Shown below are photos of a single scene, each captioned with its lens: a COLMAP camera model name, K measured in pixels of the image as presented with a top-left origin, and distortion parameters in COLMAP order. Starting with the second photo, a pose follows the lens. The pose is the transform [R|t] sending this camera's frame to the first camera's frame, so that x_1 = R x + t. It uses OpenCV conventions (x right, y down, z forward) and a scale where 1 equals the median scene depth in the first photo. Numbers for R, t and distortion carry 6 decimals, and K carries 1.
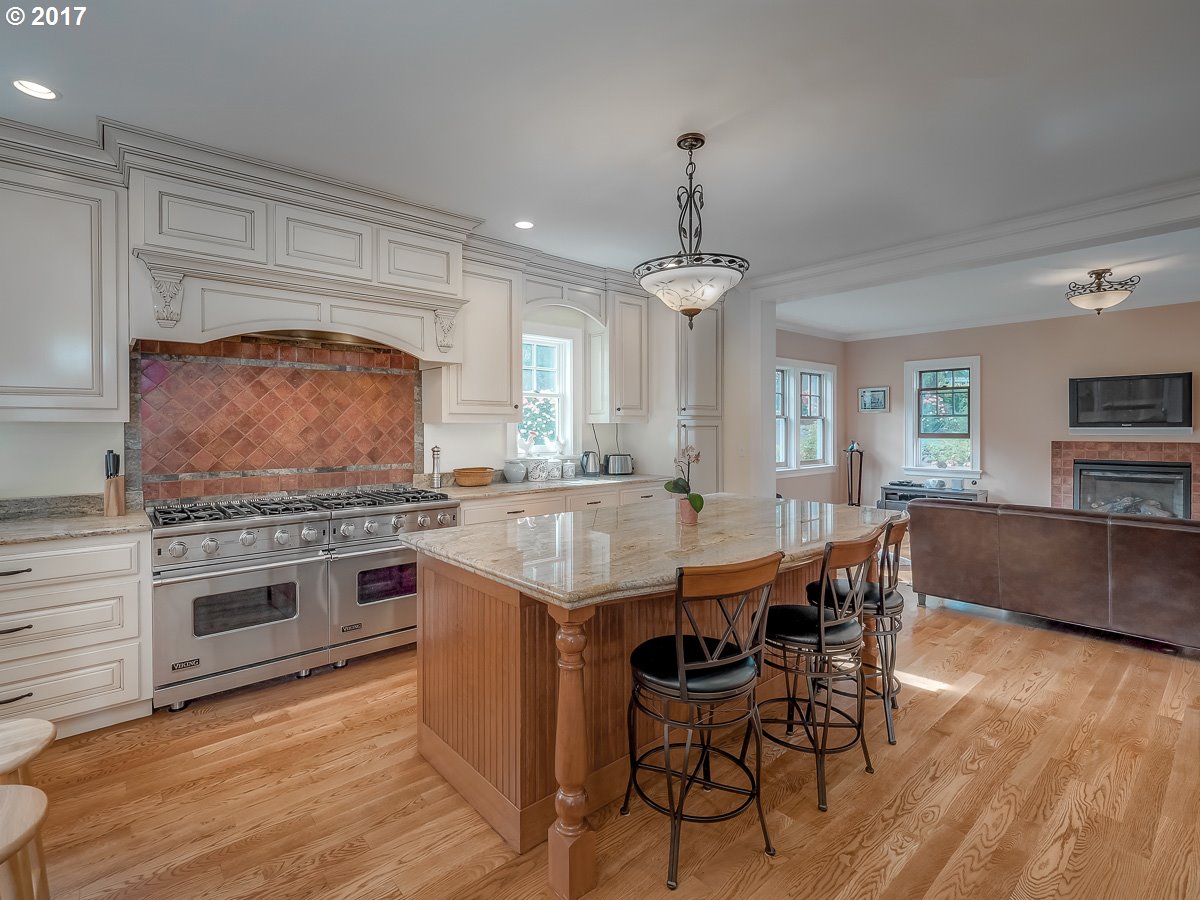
lens RADIAL K [[594.8, 0, 598.0], [0, 594.8, 432.3], [0, 0, 1]] dist [0.001326, 0.000344]
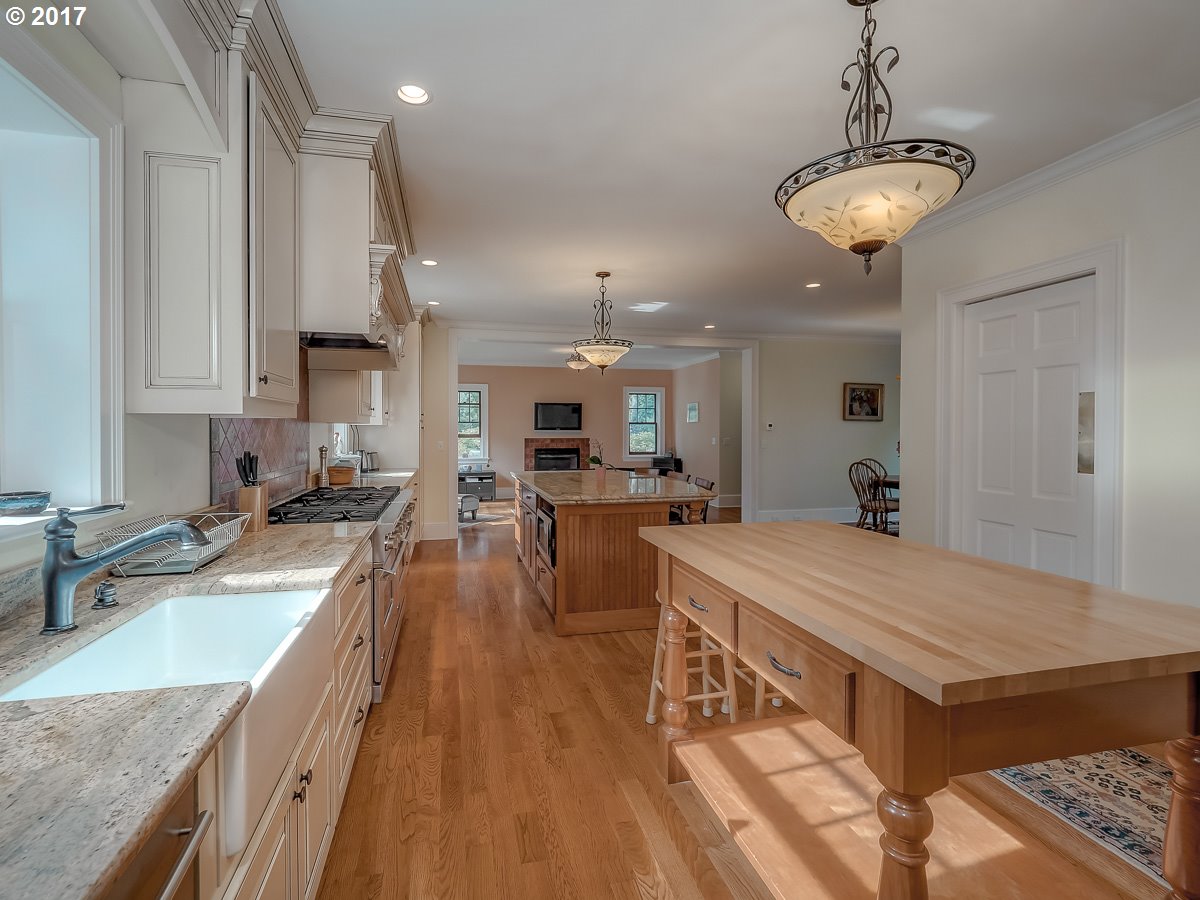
lens RADIAL K [[594.8, 0, 598.0], [0, 594.8, 432.3], [0, 0, 1]] dist [0.001326, 0.000344]
pose [[0.405164, 0.001798, 0.914242, -0.896728], [0.005236, 0.999977, -0.004287, 0.007621], [-0.914229, 0.006523, 0.405146, 0.149320]]
